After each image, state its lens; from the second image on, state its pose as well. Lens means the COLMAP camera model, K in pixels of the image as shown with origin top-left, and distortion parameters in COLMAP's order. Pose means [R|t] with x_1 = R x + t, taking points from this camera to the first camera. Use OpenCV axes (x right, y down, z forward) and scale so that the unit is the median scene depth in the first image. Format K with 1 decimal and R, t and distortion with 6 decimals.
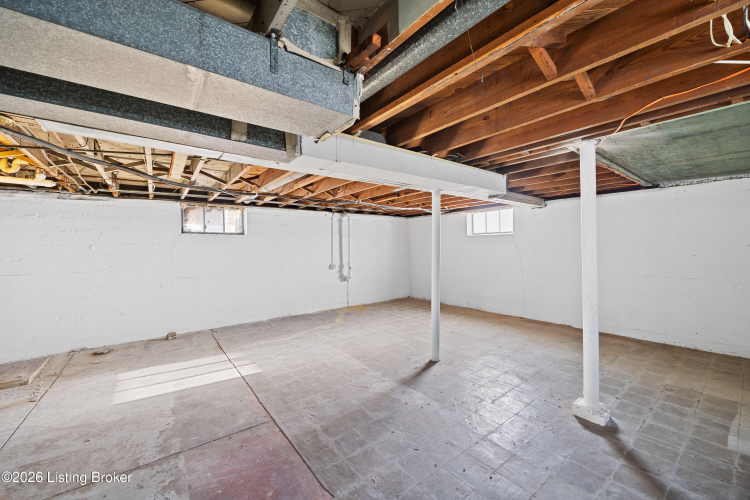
lens RADIAL K [[296.1, 0, 375.0], [0, 296.1, 250.0], [0, 0, 1]] dist [-0.009553, 0.000196]
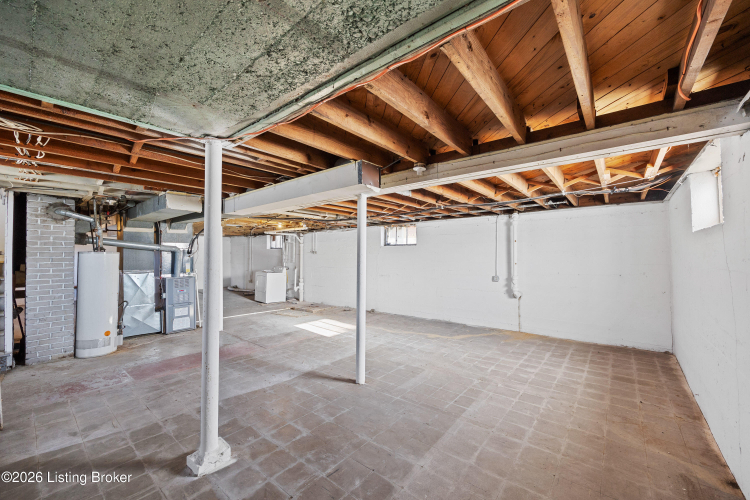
lens RADIAL K [[297.9, 0, 374.1], [0, 297.9, 252.7], [0, 0, 1]] dist [0.000229, 0.000022]
pose [[0.221825, 0.001273, -0.975086, 1.188168], [-0.010180, 0.999948, -0.001011, -0.027303], [0.975033, 0.010150, 0.221827, 0.896249]]
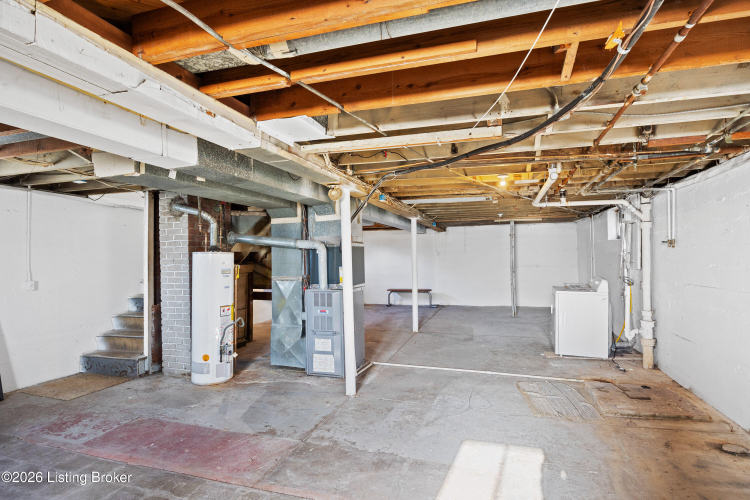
lens RADIAL K [[389.5, 0, 375.0], [0, 389.5, 250.0], [0, 0, 1]] dist [-0.005199, -0.001080]
pose [[-0.813422, 0.008820, -0.581607, -0.024130], [0.014366, 0.999885, -0.004927, -0.012403], [0.581496, -0.012363, -0.813455, 1.446528]]
